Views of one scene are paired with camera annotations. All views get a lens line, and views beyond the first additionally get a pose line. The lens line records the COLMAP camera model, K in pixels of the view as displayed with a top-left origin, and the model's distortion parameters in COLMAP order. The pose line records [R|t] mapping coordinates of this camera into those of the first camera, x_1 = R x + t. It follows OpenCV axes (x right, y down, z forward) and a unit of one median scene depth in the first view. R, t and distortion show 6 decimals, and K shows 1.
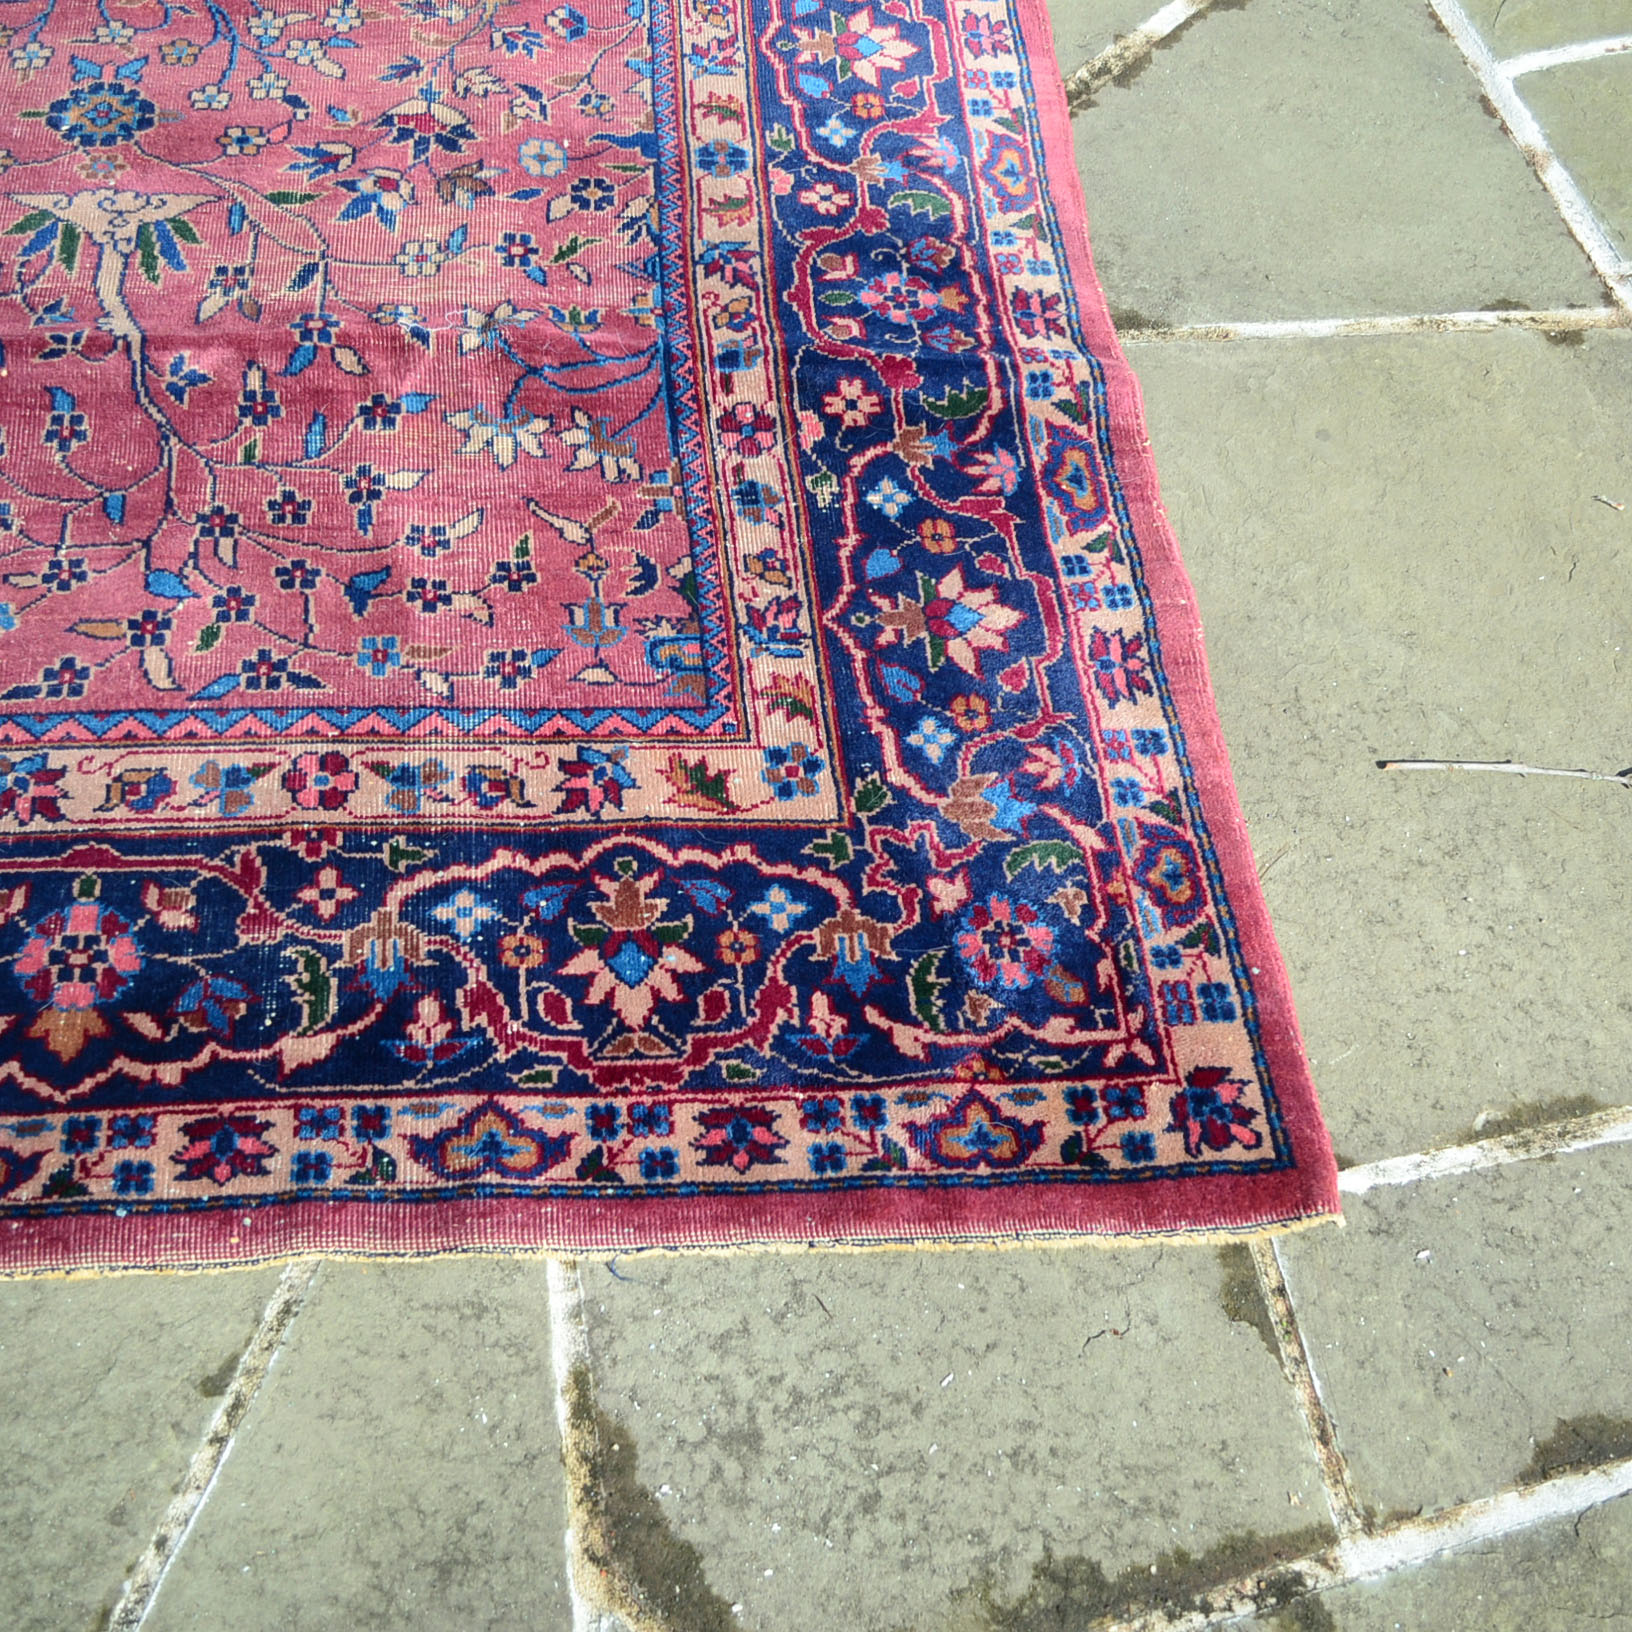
lens RADIAL K [[1941.6, 0, 822.3], [0, 1941.6, 817.9], [0, 0, 1]] dist [-0.010871, 0.009783]
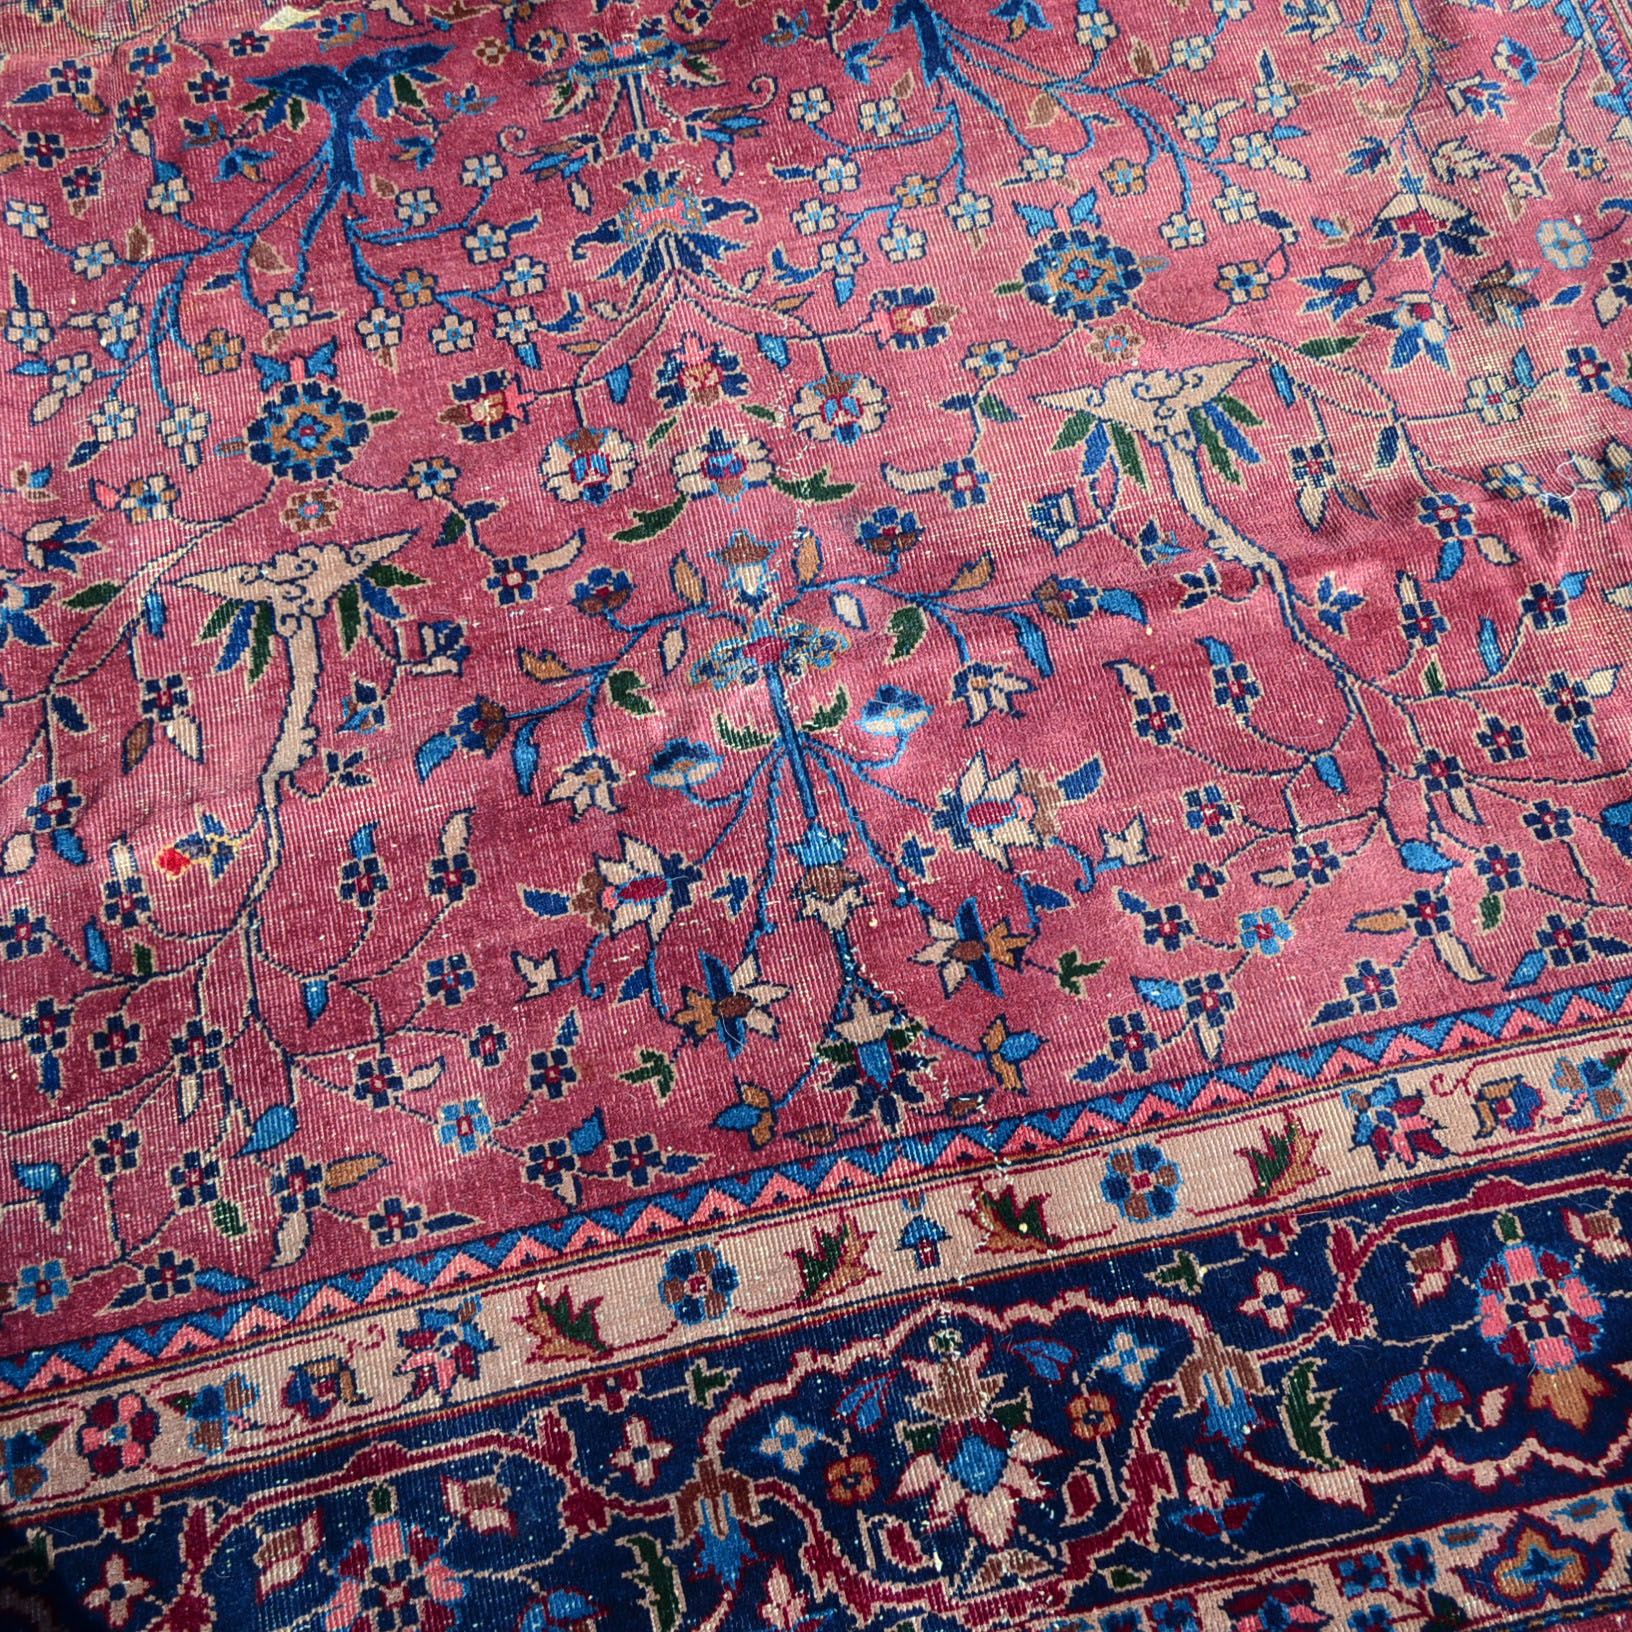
lens RADIAL K [[1941.6, 0, 822.3], [0, 1941.6, 817.9], [0, 0, 1]] dist [-0.010871, 0.009783]
pose [[0.988127, -0.152154, -0.021313, -0.565201], [0.153514, 0.972182, 0.176908, -0.327731], [-0.006197, -0.178079, 0.983997, 0.076025]]
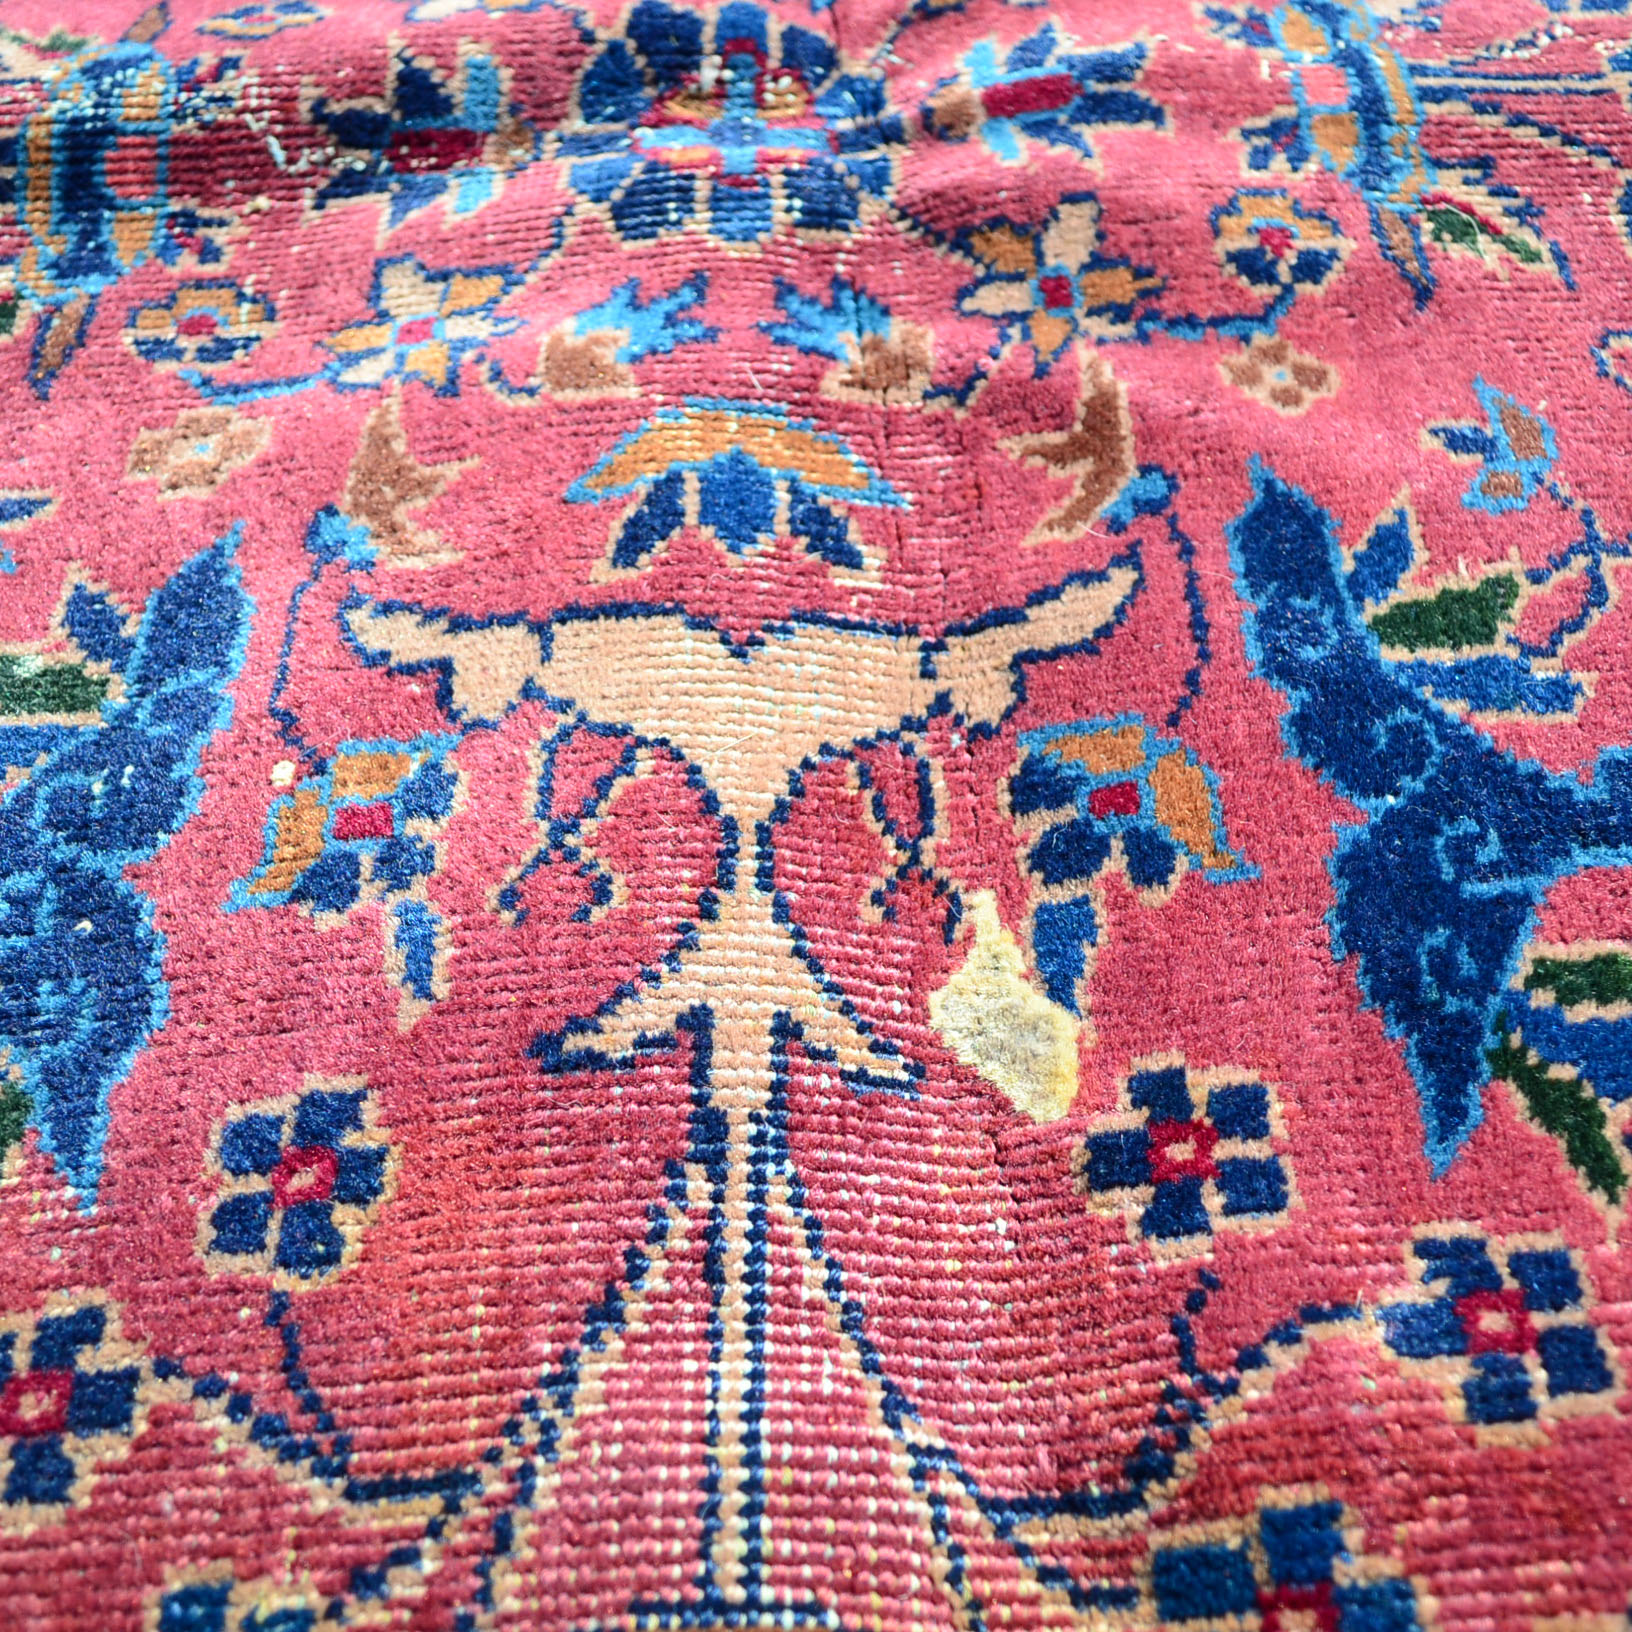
lens RADIAL K [[1941.6, 0, 822.3], [0, 1941.6, 817.9], [0, 0, 1]] dist [-0.010871, 0.009783]
pose [[0.039670, -0.833255, 0.551464, -0.922208], [0.886876, 0.283602, 0.364720, -0.723227], [-0.460301, 0.474612, 0.750245, 1.032045]]
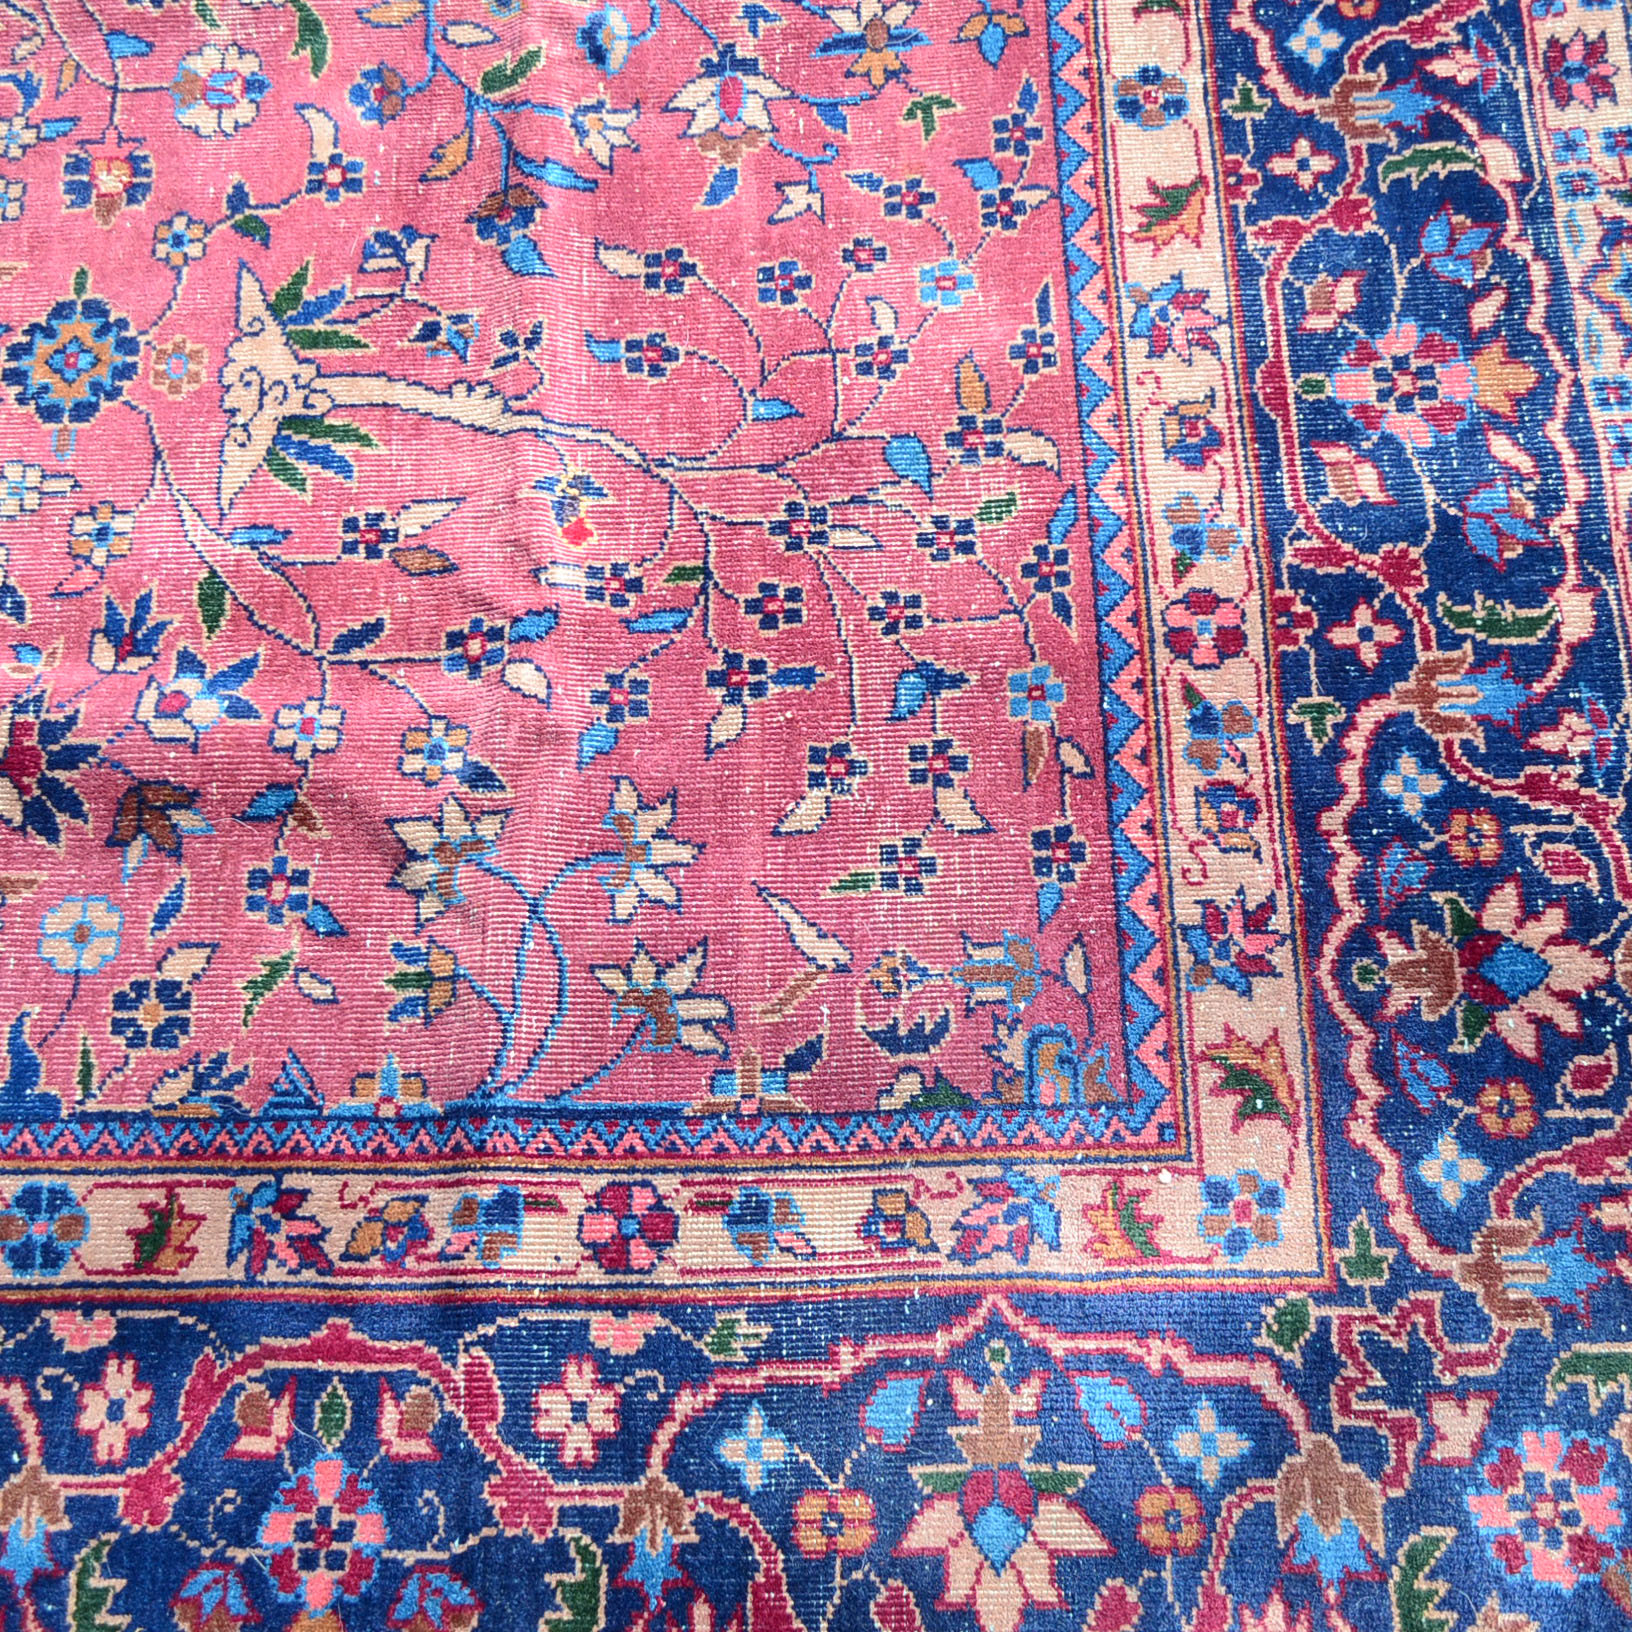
lens RADIAL K [[1941.6, 0, 822.3], [0, 1941.6, 817.9], [0, 0, 1]] dist [-0.010871, 0.009783]
pose [[0.077113, -0.970574, 0.228123, -1.158762], [0.876568, 0.175019, 0.448328, -0.438560], [-0.475061, 0.165393, 0.864270, 0.248677]]
